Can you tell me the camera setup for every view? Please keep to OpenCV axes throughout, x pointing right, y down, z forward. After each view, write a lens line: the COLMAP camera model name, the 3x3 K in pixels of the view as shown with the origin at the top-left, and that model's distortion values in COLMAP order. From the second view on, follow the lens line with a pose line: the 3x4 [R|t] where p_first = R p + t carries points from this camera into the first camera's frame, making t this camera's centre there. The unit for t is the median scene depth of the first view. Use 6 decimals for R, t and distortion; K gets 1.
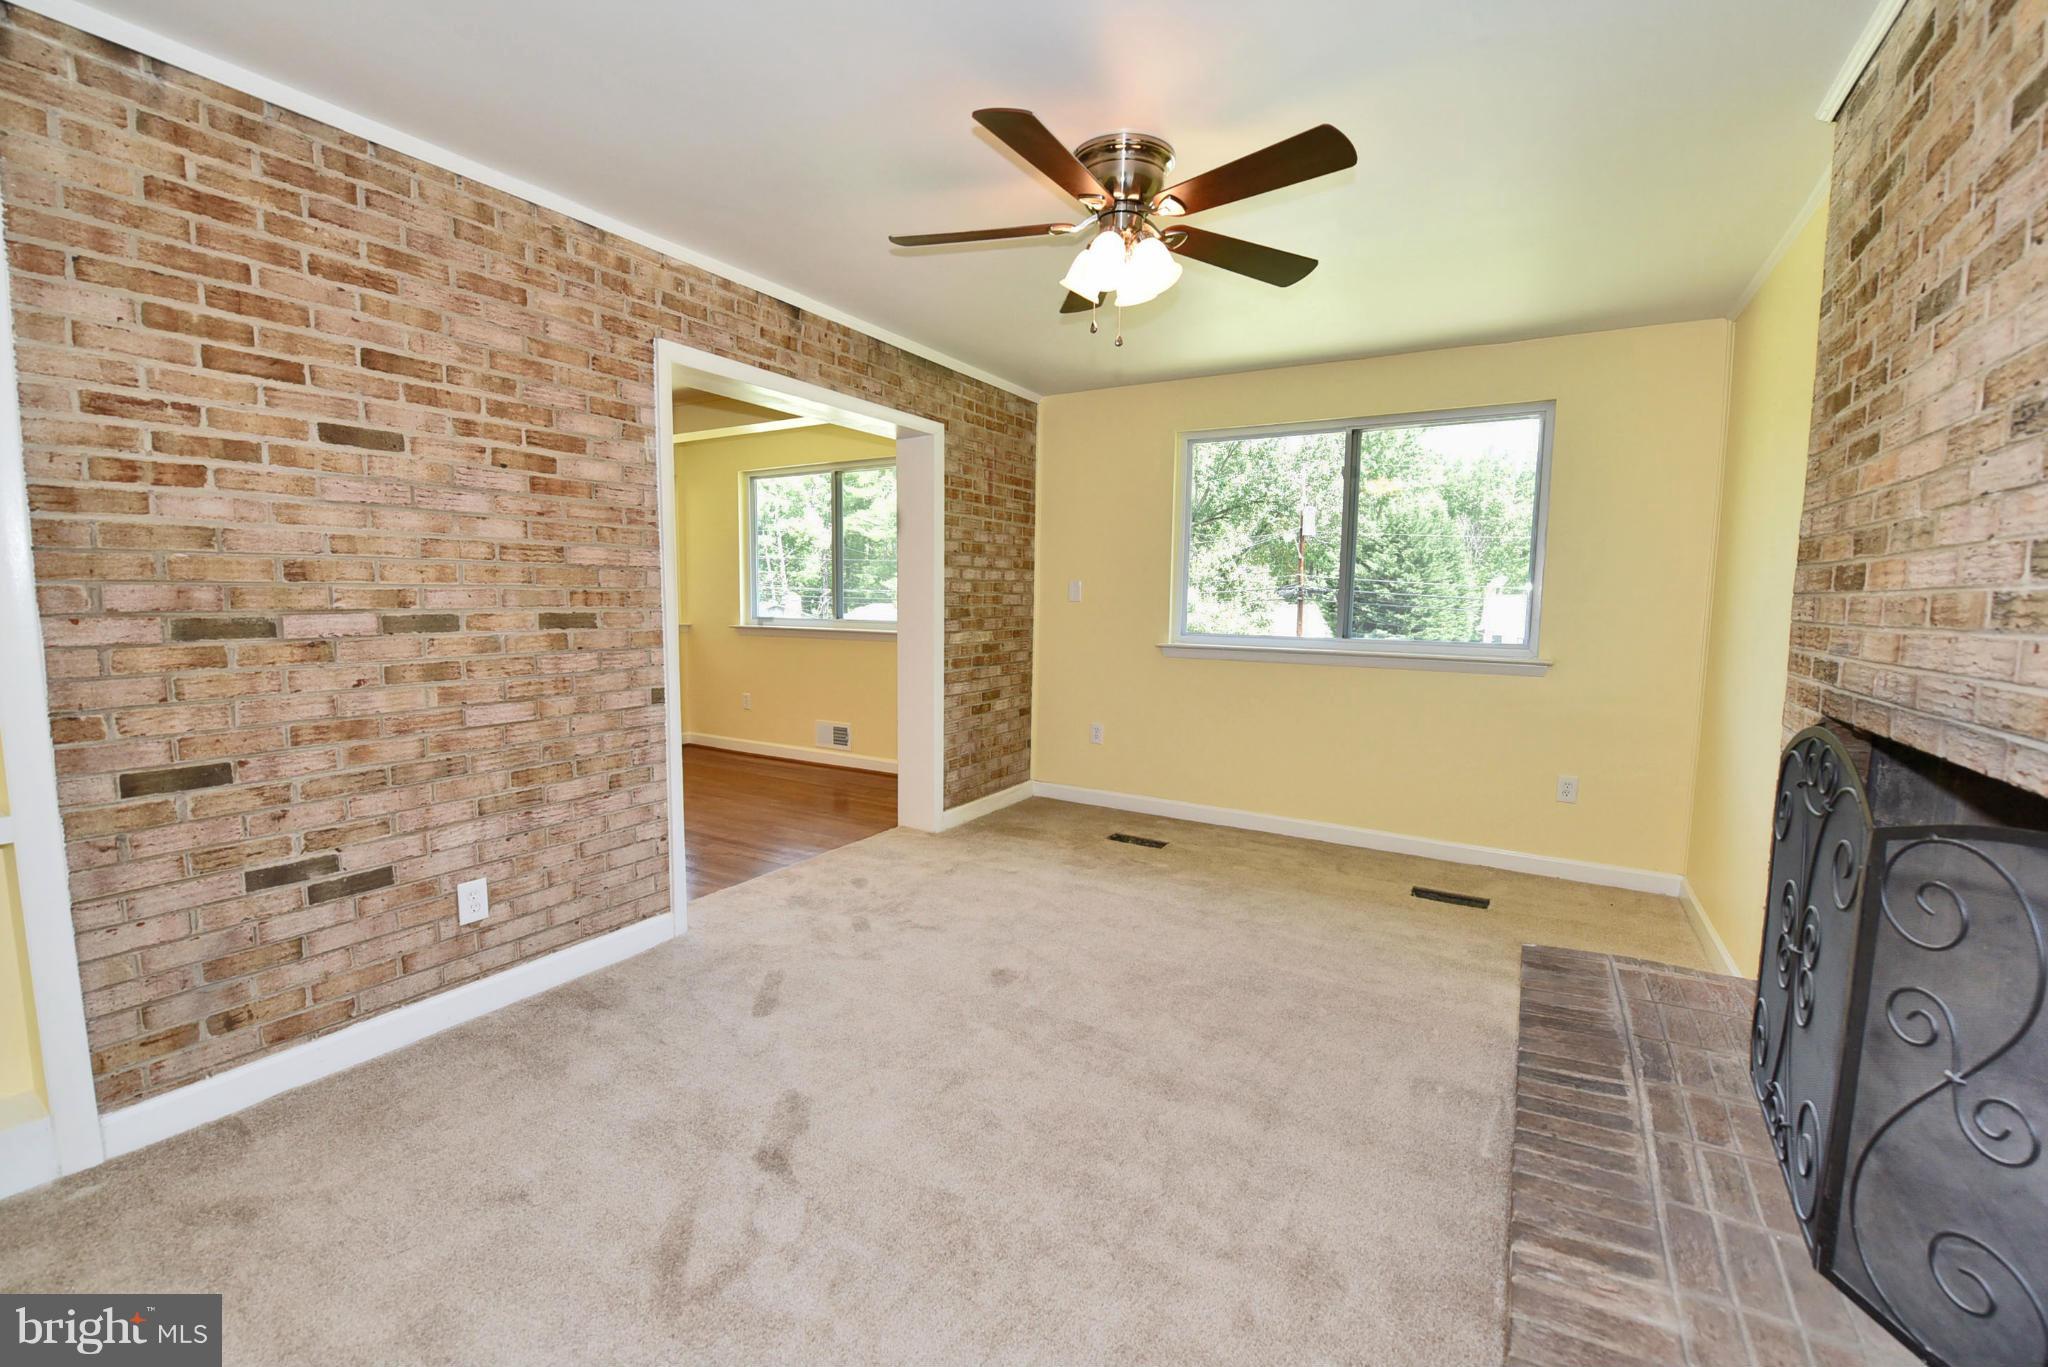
lens RADIAL K [[840.0, 0, 1034.7], [0, 840.0, 678.3], [0, 0, 1]] dist [-0.015831, -0.002082]
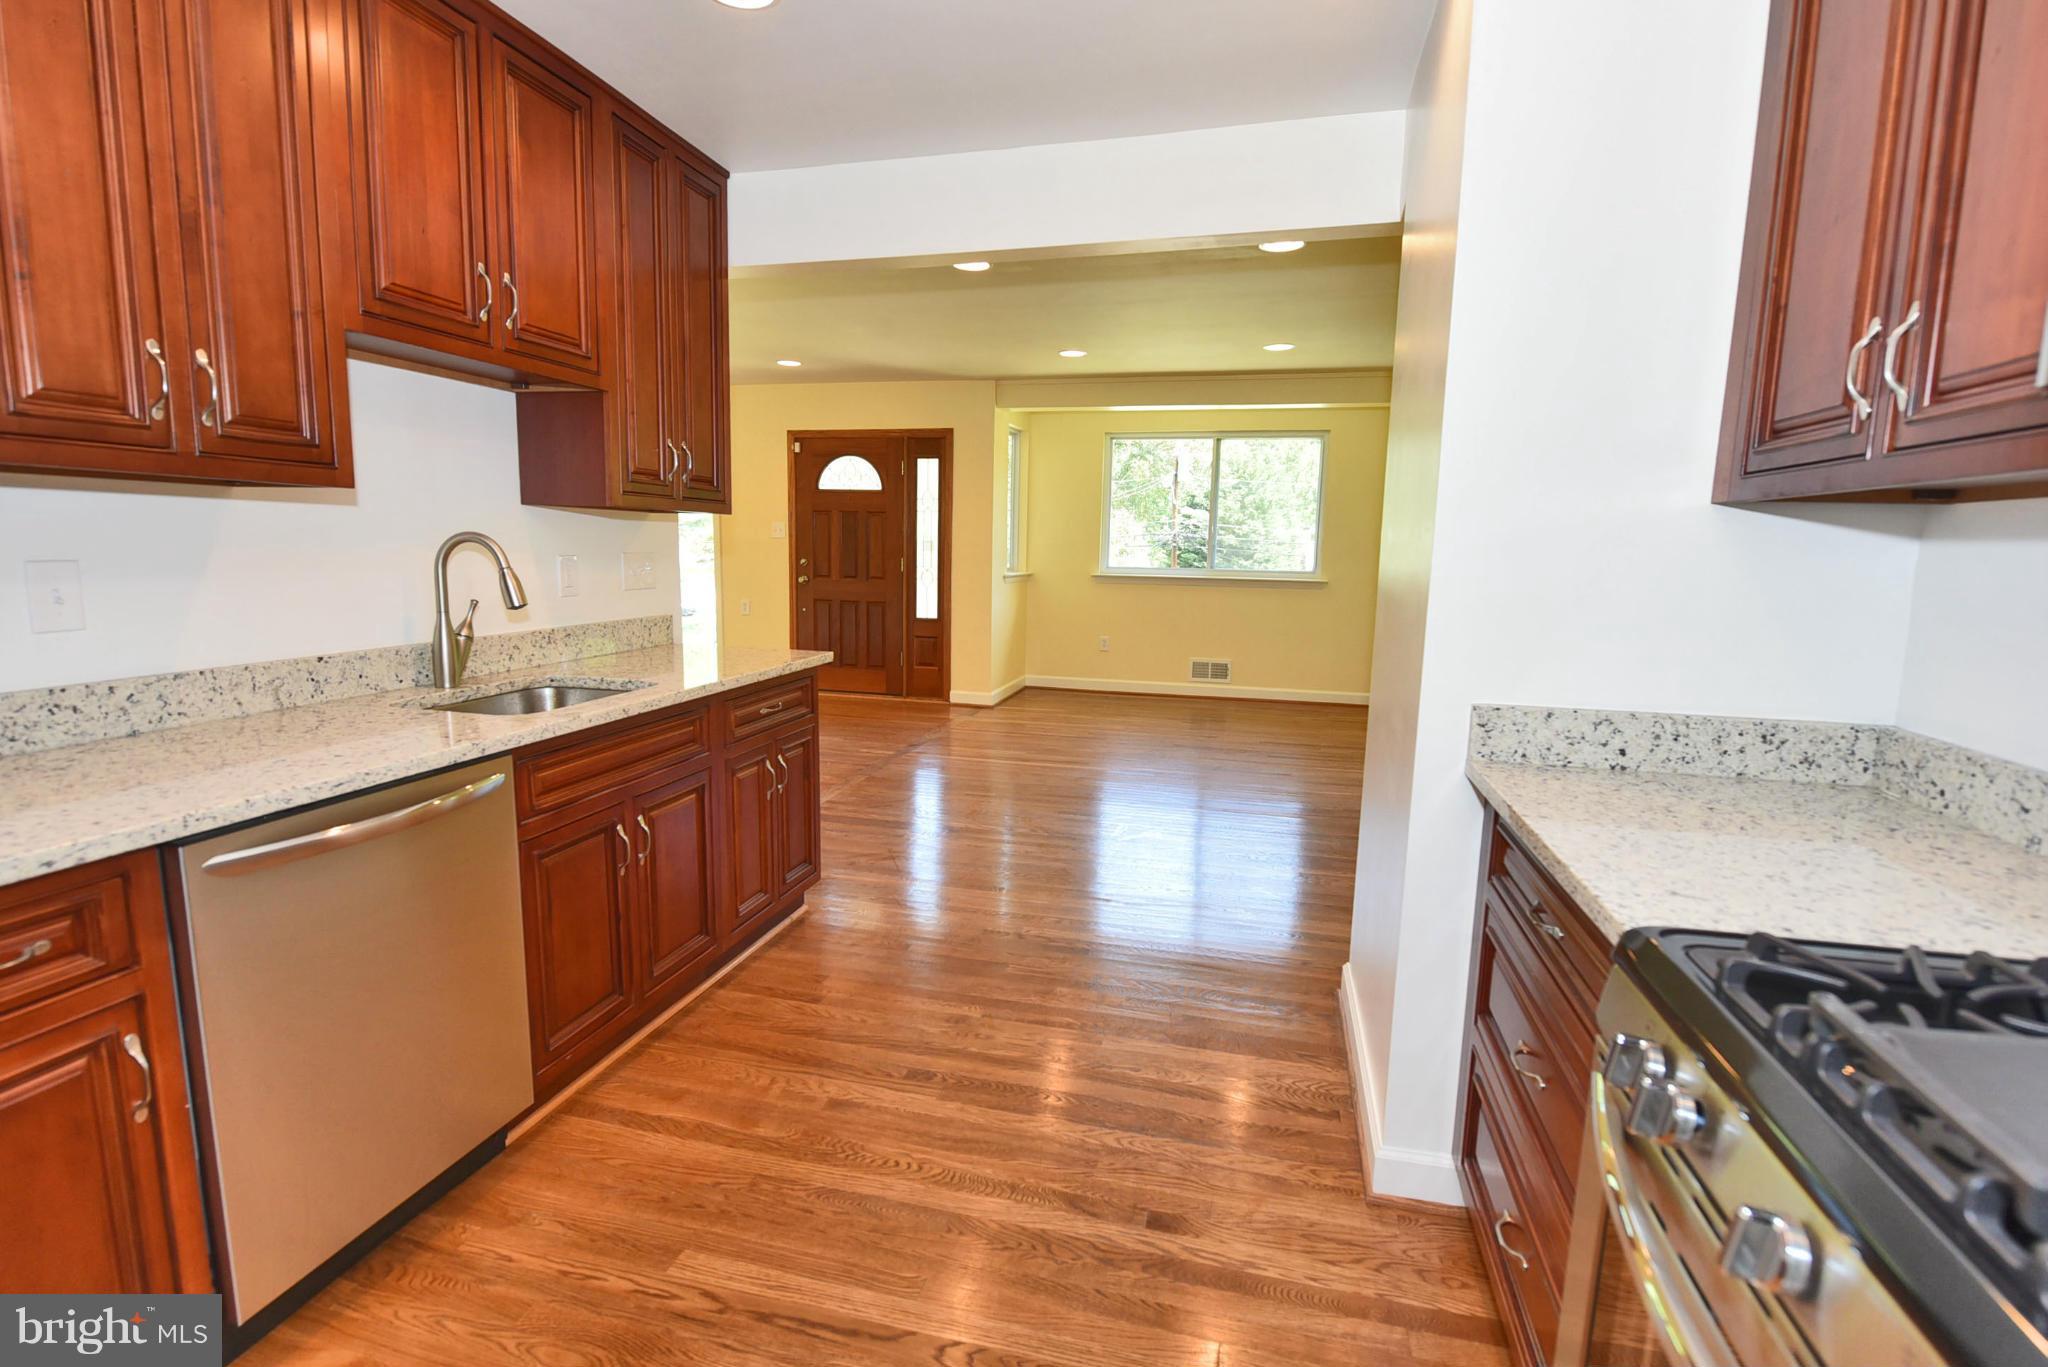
lens RADIAL K [[932.1, 0, 1030.0], [0, 932.1, 699.3], [0, 0, 1]] dist [-0.022477, -0.000544]
pose [[0.962366, -0.040126, 0.268777, -1.785657], [0.020382, 0.996911, 0.075852, 0.012211], [-0.270990, -0.067519, 0.960211, -0.356885]]
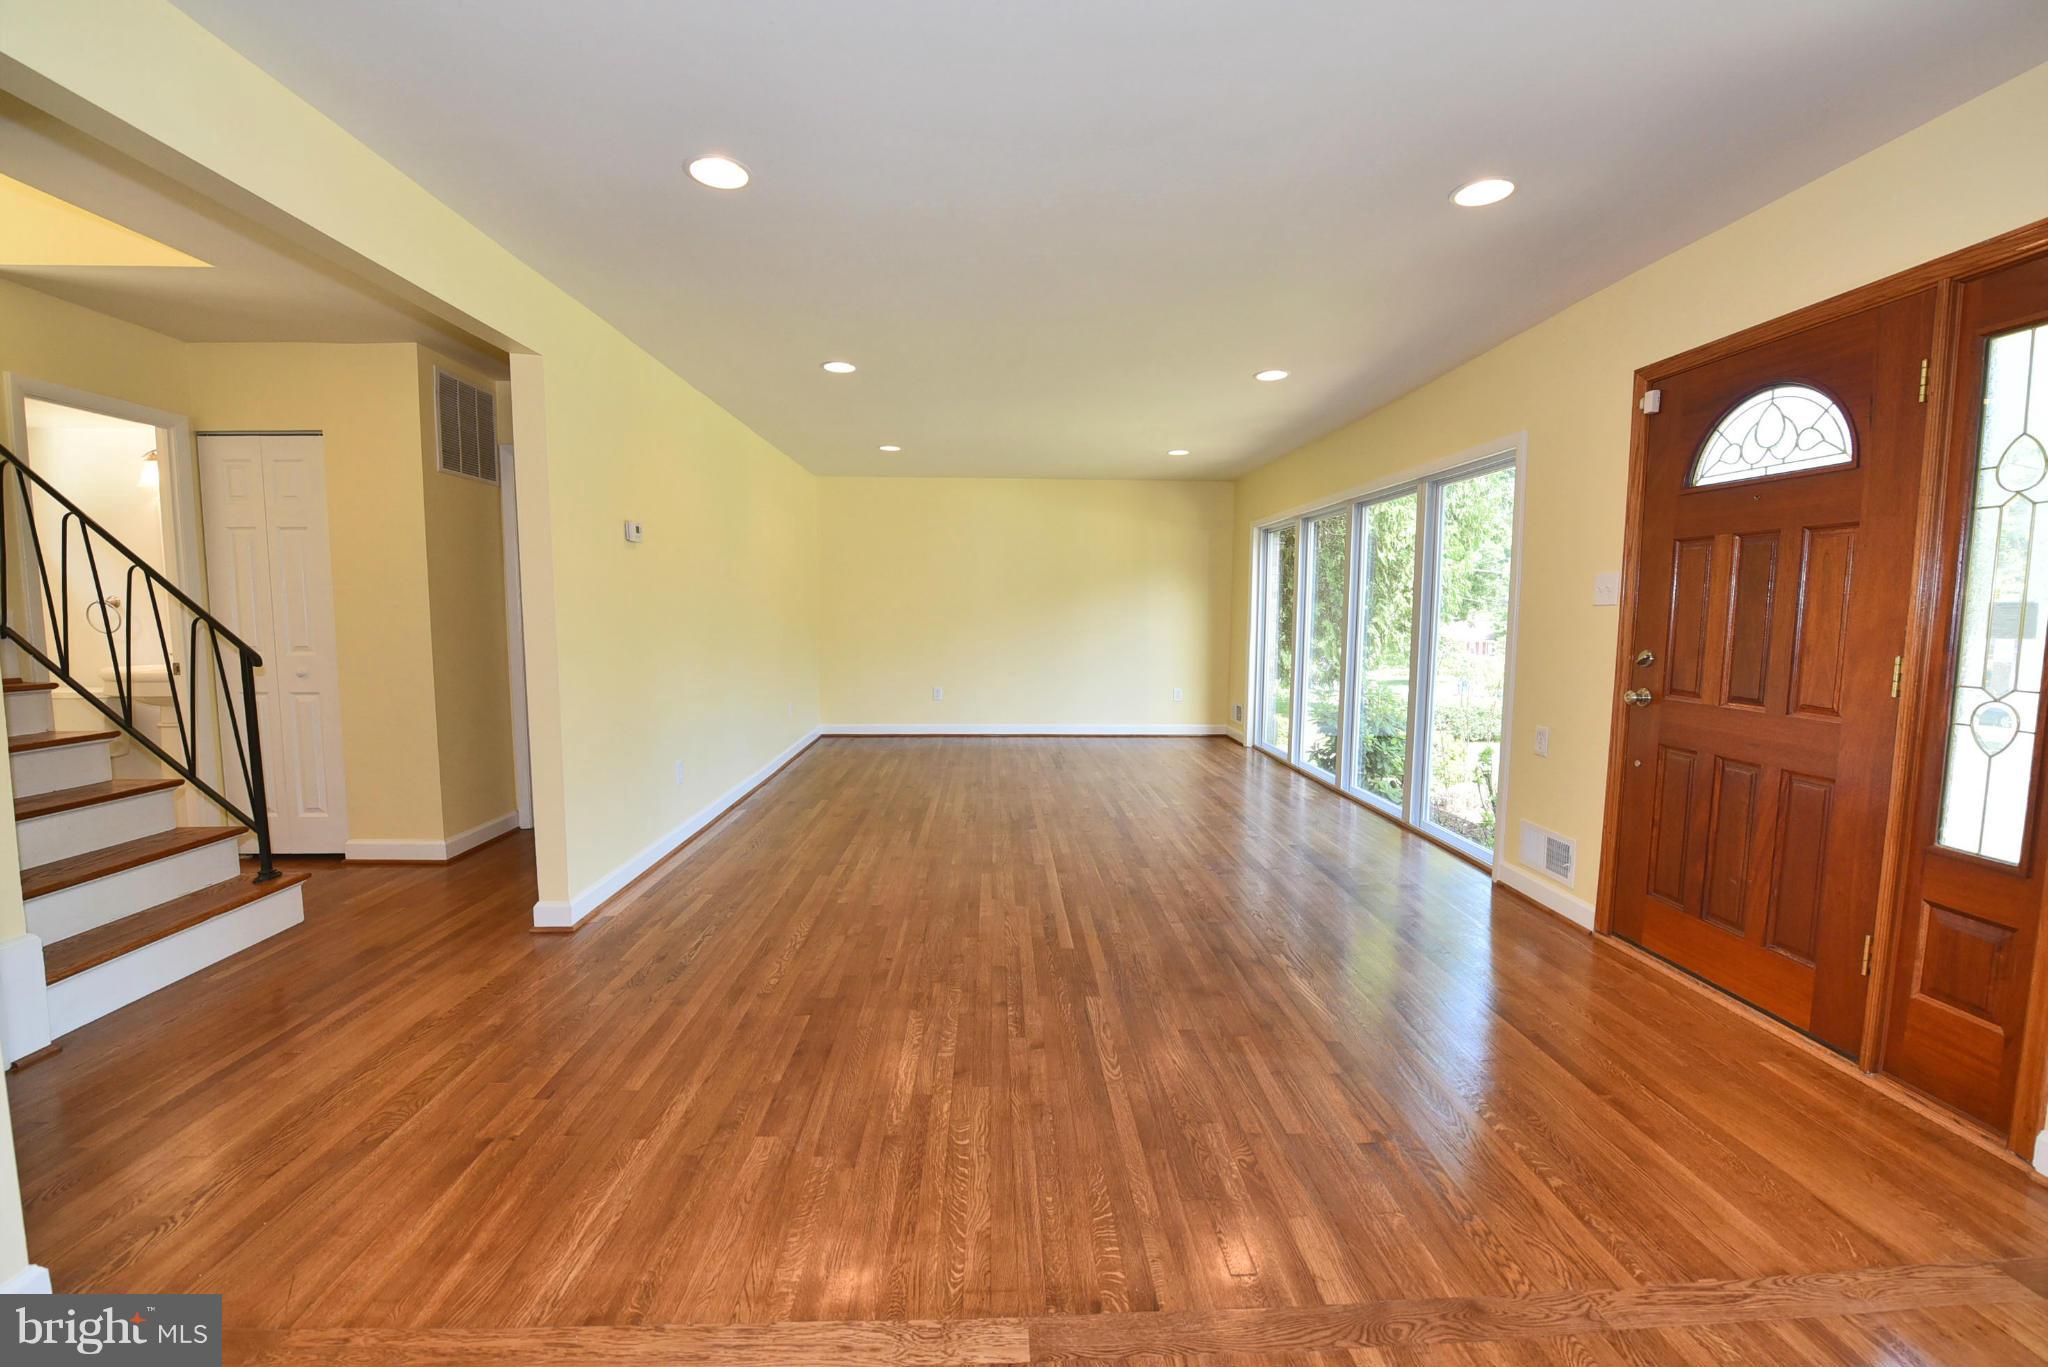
lens RADIAL K [[840.0, 0, 1024.0], [0, 840.0, 682.0], [0, 0, 1]] dist [-0.015831, -0.002082]
pose [[0.535567, 0.061917, -0.842220, -1.217727], [-0.081640, 0.996433, 0.021340, -0.117043], [0.840537, 0.057330, 0.538712, 1.163693]]
